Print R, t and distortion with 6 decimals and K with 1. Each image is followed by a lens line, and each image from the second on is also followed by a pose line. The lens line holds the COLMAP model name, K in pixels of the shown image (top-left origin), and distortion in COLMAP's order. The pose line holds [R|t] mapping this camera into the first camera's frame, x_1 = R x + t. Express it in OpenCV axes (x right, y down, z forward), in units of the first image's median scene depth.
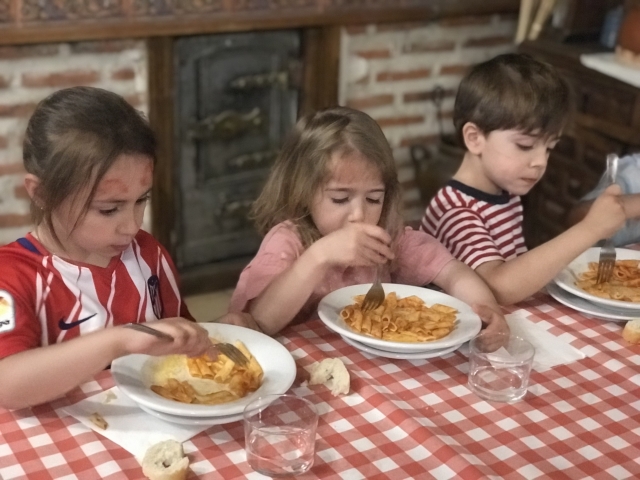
lens RADIAL K [[1051.5, 0, 320.0], [0, 1051.5, 240.0], [0, 0, 1]] dist [0.024818, 0.048553]
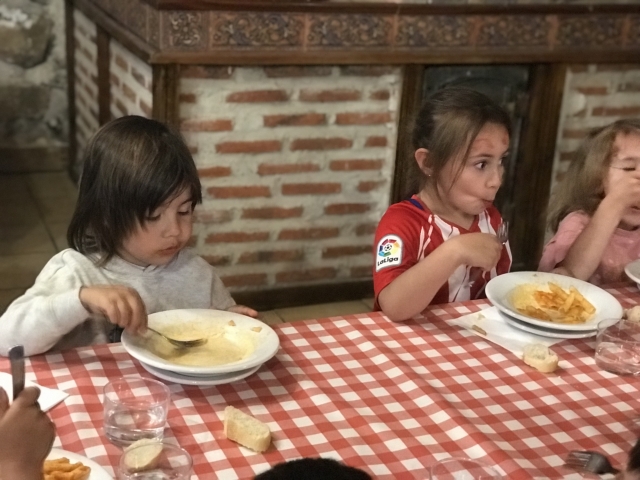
lens RADIAL K [[1051.5, 0, 320.0], [0, 1051.5, 240.0], [0, 0, 1]] dist [0.024818, 0.048553]
pose [[0.989519, 0.075130, -0.123323, -0.097194], [-0.079118, 0.996479, -0.027756, 0.040766], [0.120803, 0.037222, 0.991978, -0.160753]]
